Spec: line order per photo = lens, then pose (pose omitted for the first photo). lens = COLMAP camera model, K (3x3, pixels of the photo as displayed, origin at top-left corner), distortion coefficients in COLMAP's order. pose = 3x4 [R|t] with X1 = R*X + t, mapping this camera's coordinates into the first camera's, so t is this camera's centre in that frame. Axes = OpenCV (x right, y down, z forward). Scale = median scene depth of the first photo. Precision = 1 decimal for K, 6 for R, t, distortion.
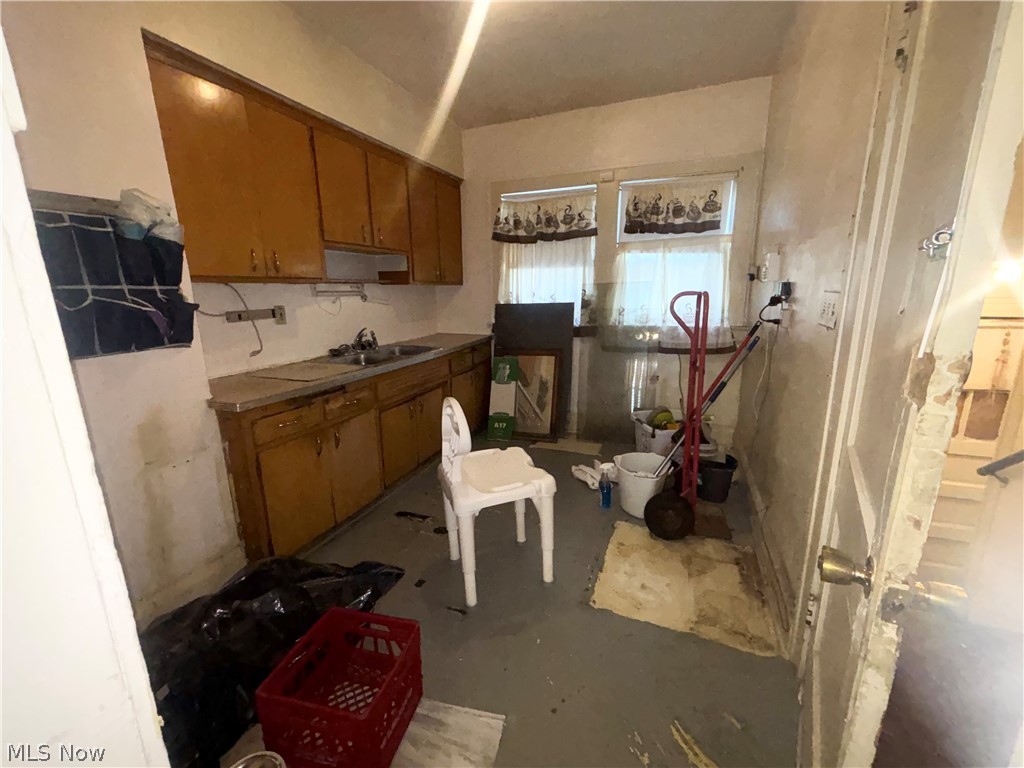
lens RADIAL K [[405.1, 0, 512.0], [0, 405.1, 384.0], [0, 0, 1]] dist [-0.009090, -0.000236]
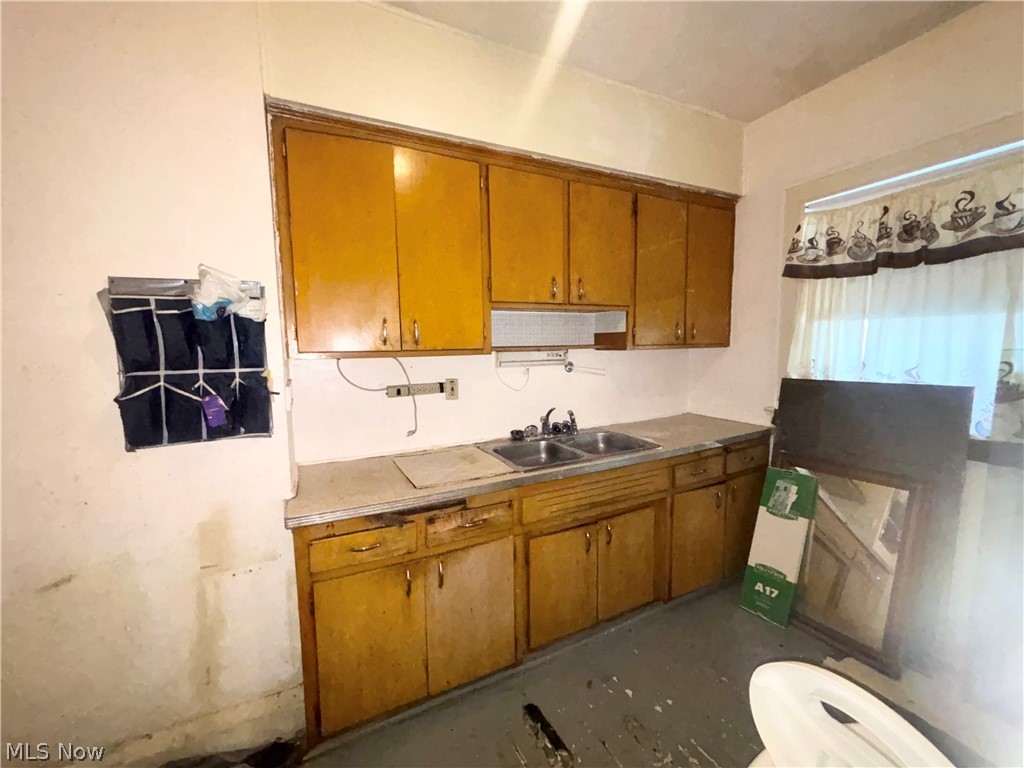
lens RADIAL K [[407.6, 0, 512.0], [0, 407.6, 384.0], [0, 0, 1]] dist [-0.000391, -0.000252]
pose [[0.748987, 0.061332, -0.659740, 0.073365], [-0.141296, 0.987588, -0.068599, -0.109702], [0.647344, 0.144598, 0.748356, 0.338810]]
